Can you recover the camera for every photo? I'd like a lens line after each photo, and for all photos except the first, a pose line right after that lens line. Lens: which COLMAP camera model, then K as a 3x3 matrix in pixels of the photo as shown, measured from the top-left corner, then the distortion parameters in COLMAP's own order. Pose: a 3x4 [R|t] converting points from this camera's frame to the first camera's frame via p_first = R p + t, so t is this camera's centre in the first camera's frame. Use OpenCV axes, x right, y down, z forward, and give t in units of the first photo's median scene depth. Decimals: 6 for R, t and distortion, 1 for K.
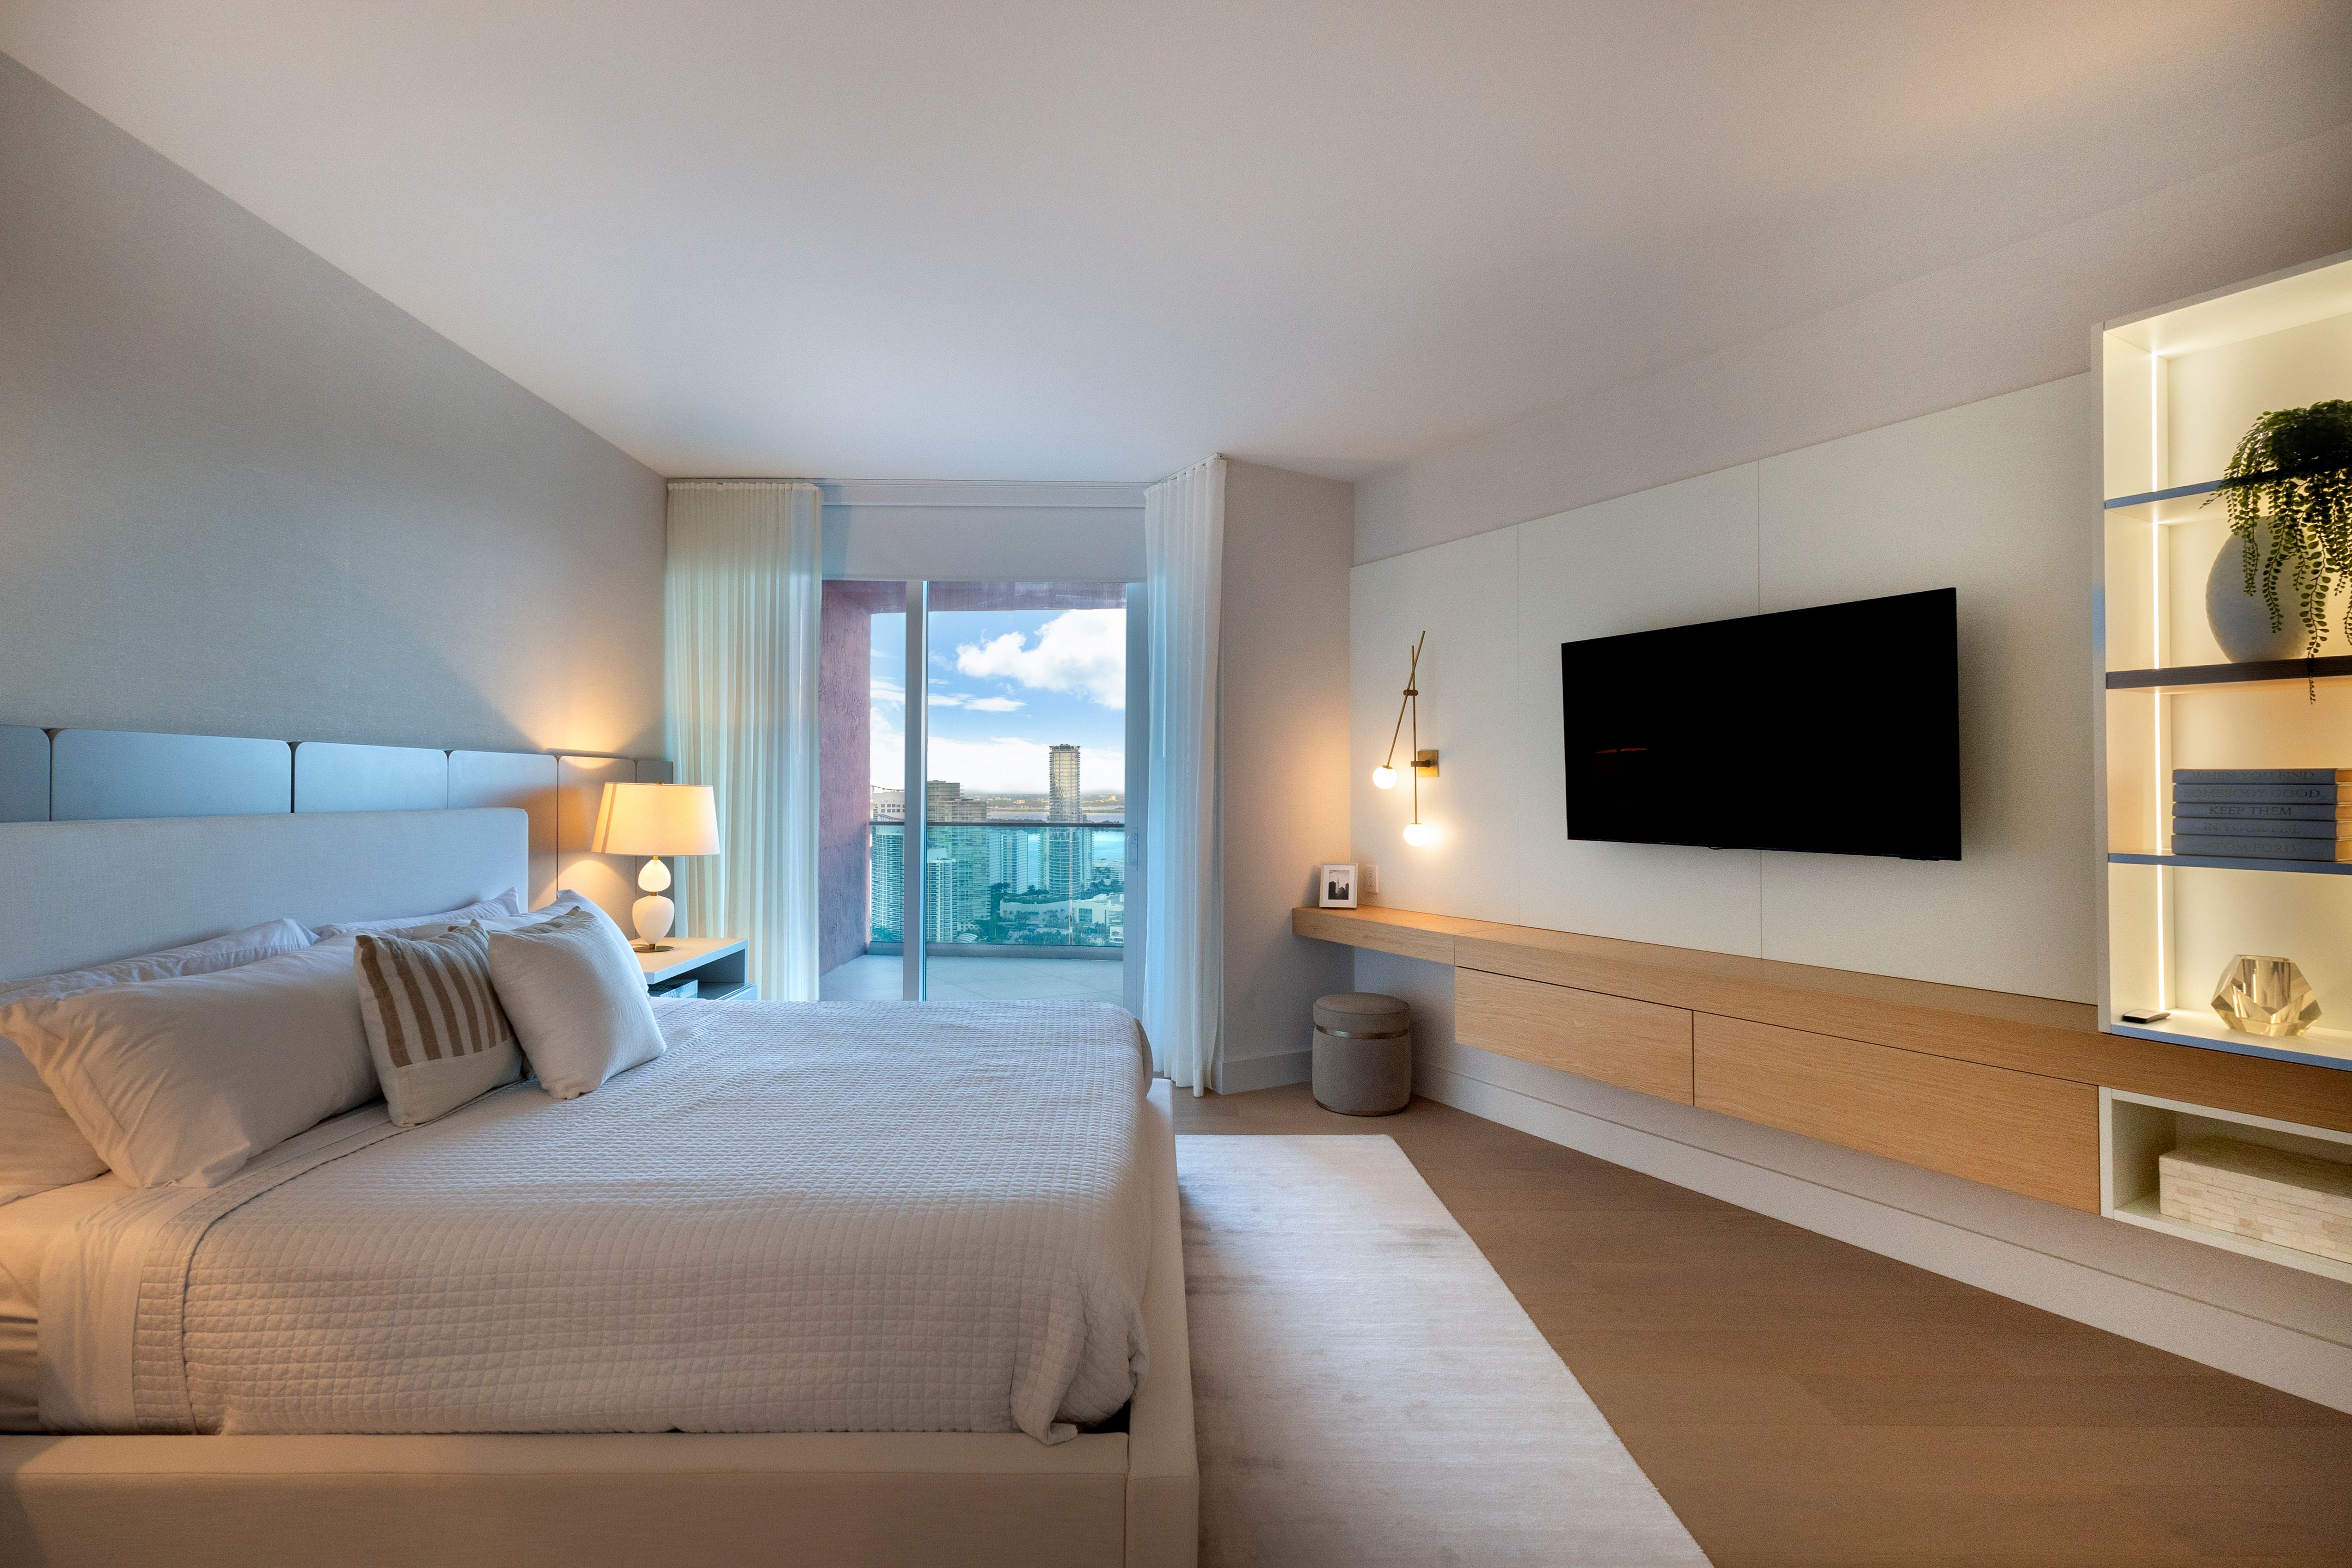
lens RADIAL K [[1078.7, 0, 1178.3], [0, 1078.7, 769.4], [0, 0, 1]] dist [-0.120806, -0.000208]
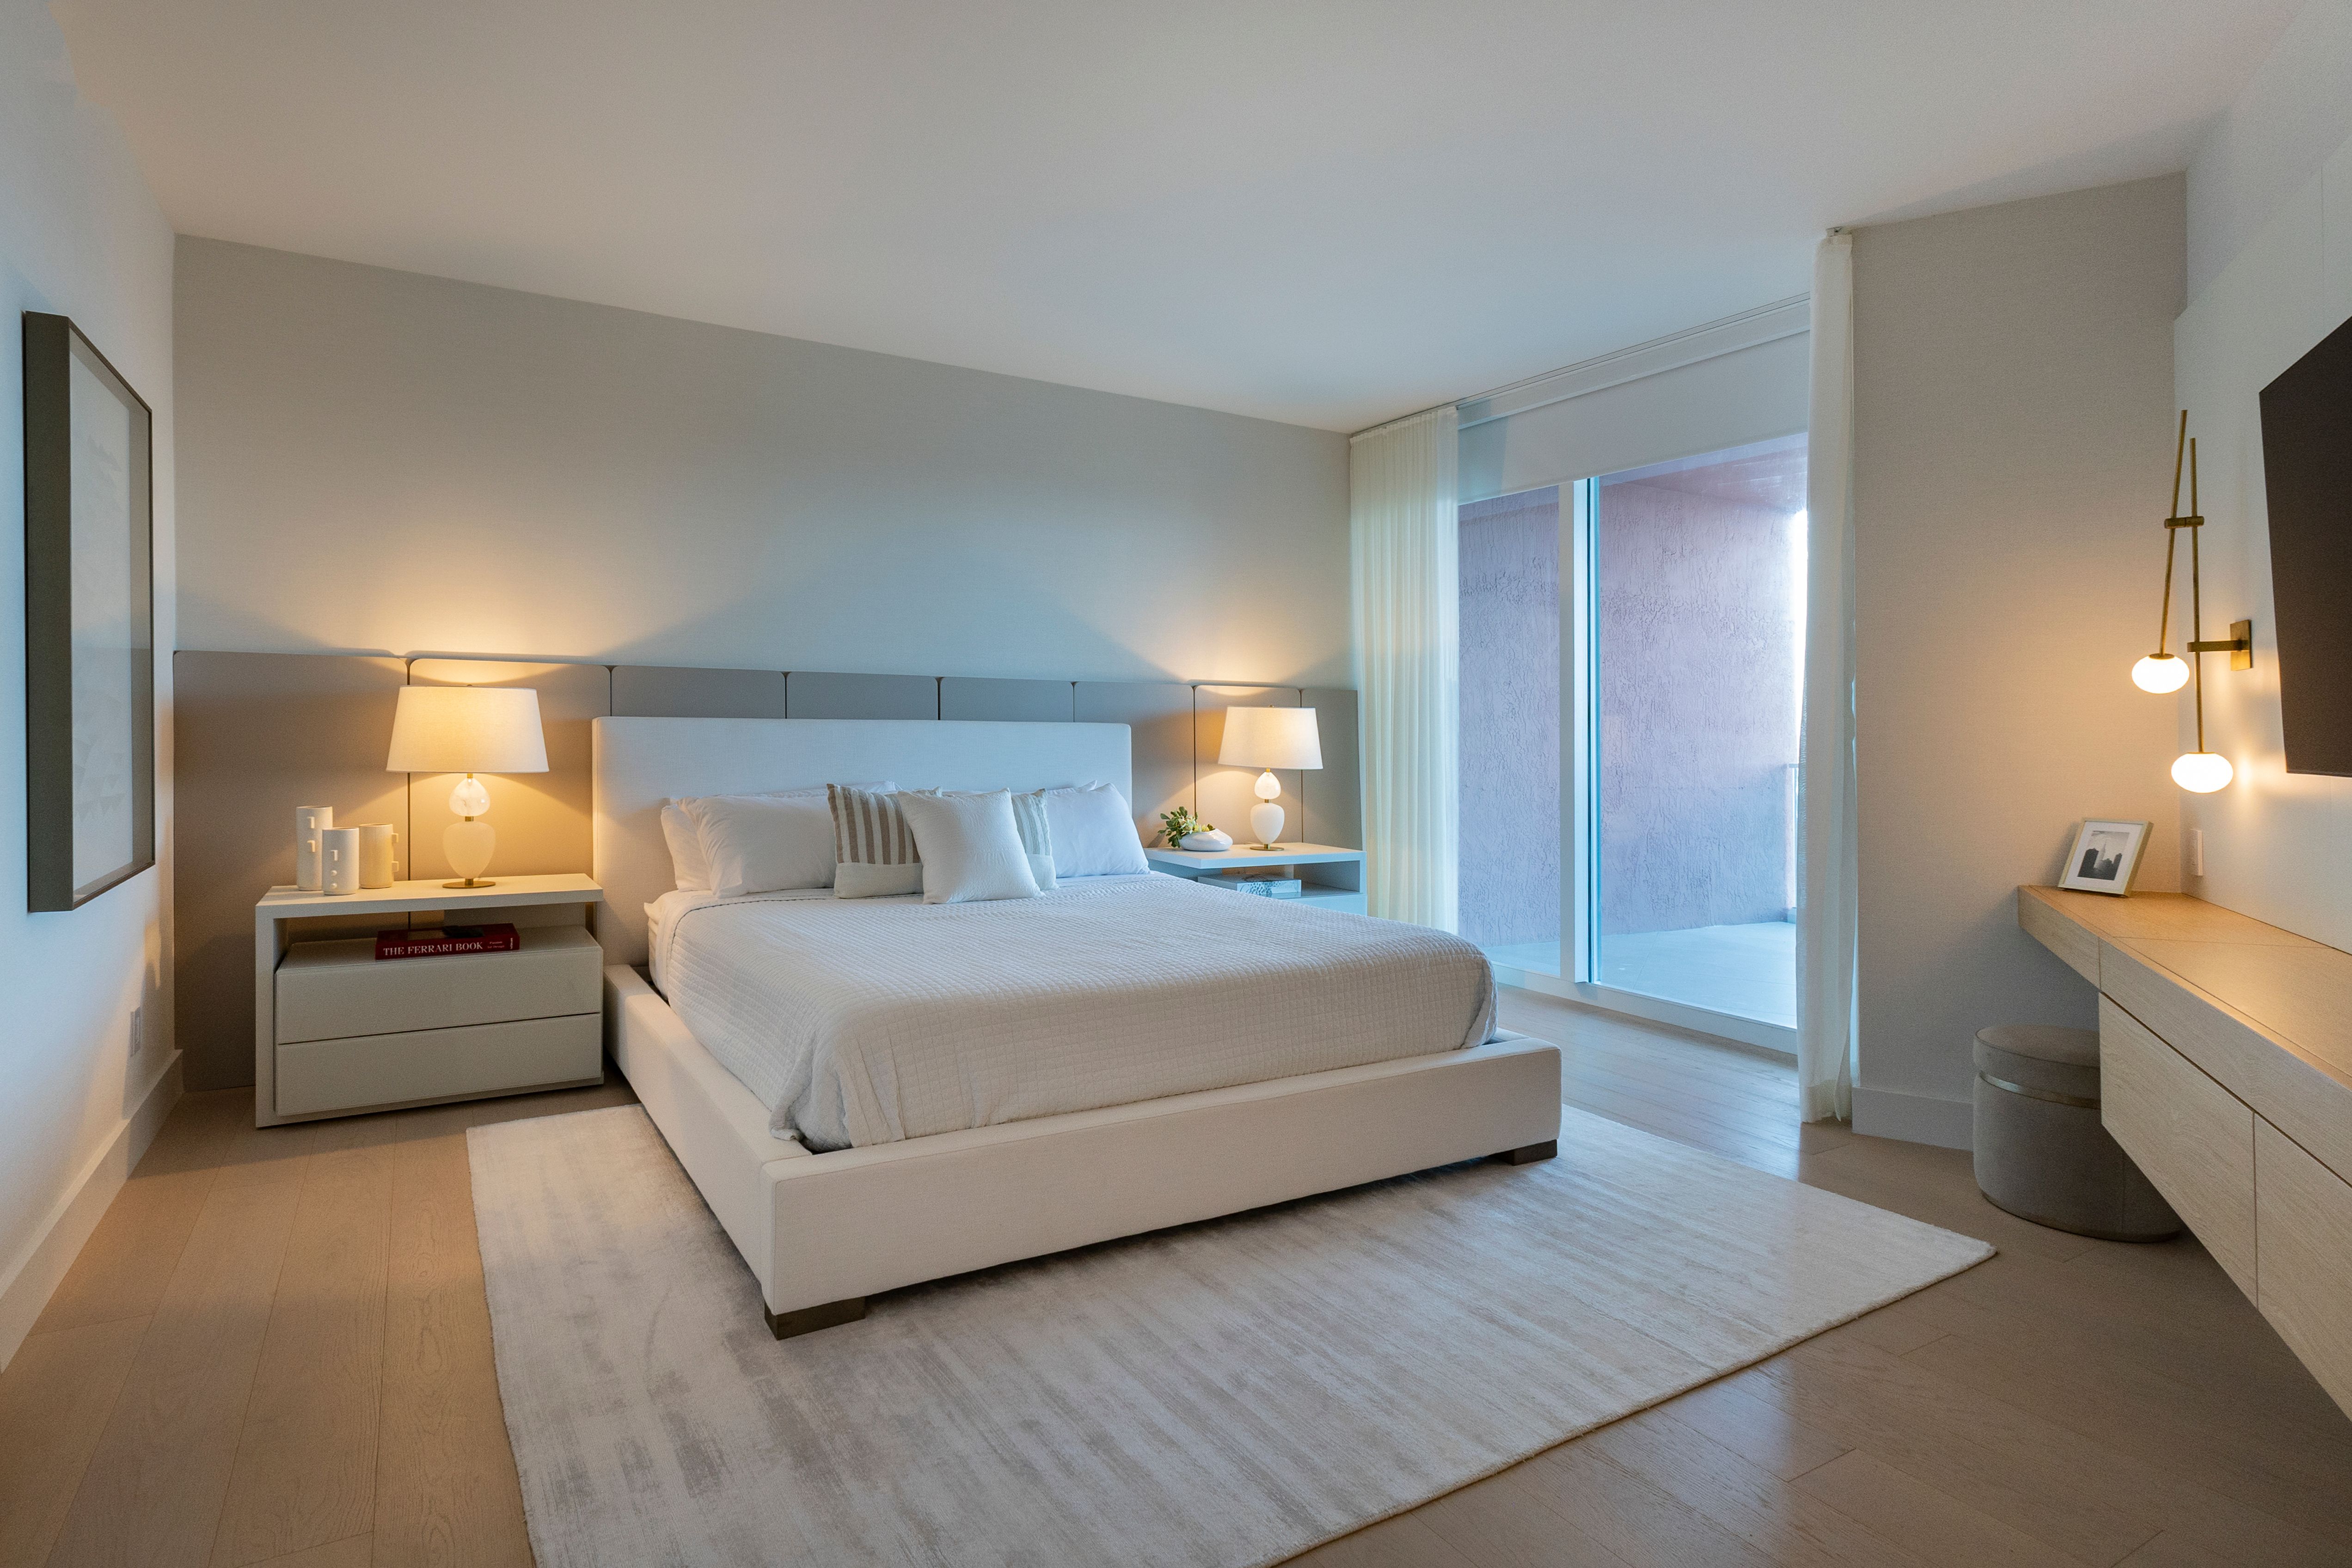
lens RADIAL K [[1103.3, 0, 1093.1], [0, 1103.3, 757.3], [0, 0, 1]] dist [-0.008458, 0.000437]
pose [[0.484382, 0.019188, -0.874646, 0.447884], [0.007437, 0.999633, 0.026049, 0.033712], [0.874825, -0.019123, 0.484062, 0.211493]]
